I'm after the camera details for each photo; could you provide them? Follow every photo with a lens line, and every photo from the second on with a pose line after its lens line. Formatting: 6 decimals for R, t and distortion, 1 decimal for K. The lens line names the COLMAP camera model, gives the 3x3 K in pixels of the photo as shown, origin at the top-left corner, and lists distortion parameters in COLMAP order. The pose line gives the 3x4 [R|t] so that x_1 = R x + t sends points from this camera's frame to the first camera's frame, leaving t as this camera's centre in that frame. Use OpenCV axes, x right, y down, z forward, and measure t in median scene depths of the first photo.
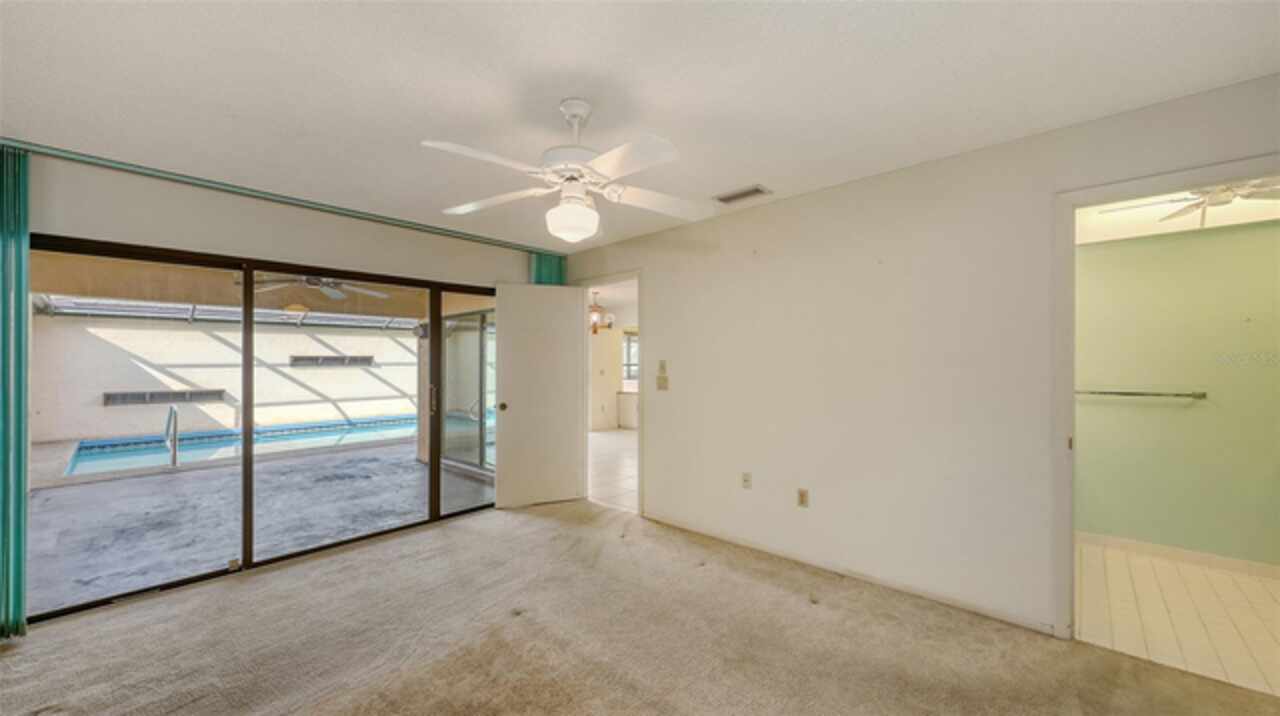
lens RADIAL K [[495.2, 0, 642.8], [0, 495.2, 358.3], [0, 0, 1]] dist [-0.002999, -0.000361]
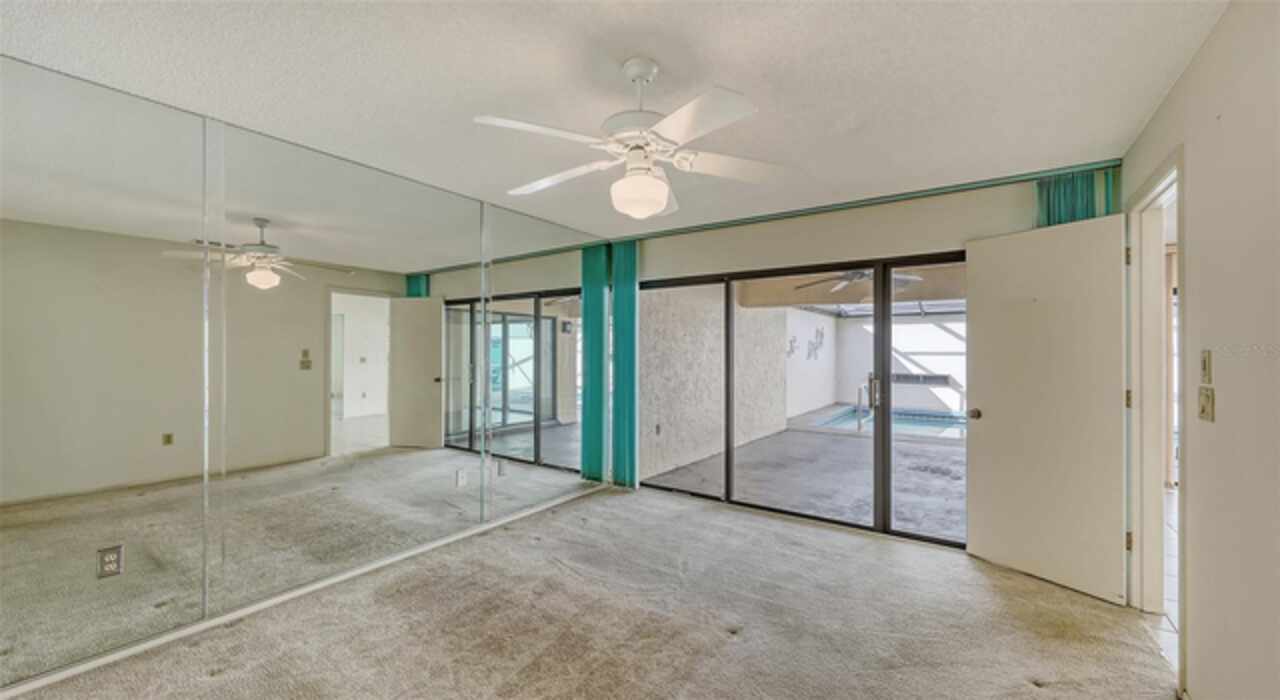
lens RADIAL K [[492.1, 0, 640.4], [0, 492.1, 347.7], [0, 0, 1]] dist [0.013135, 0.000161]
pose [[0.114272, -0.001164, -0.993449, 0.374147], [0.002646, 0.999996, -0.000867, 0.001733], [0.993446, -0.002529, 0.114274, 0.444815]]
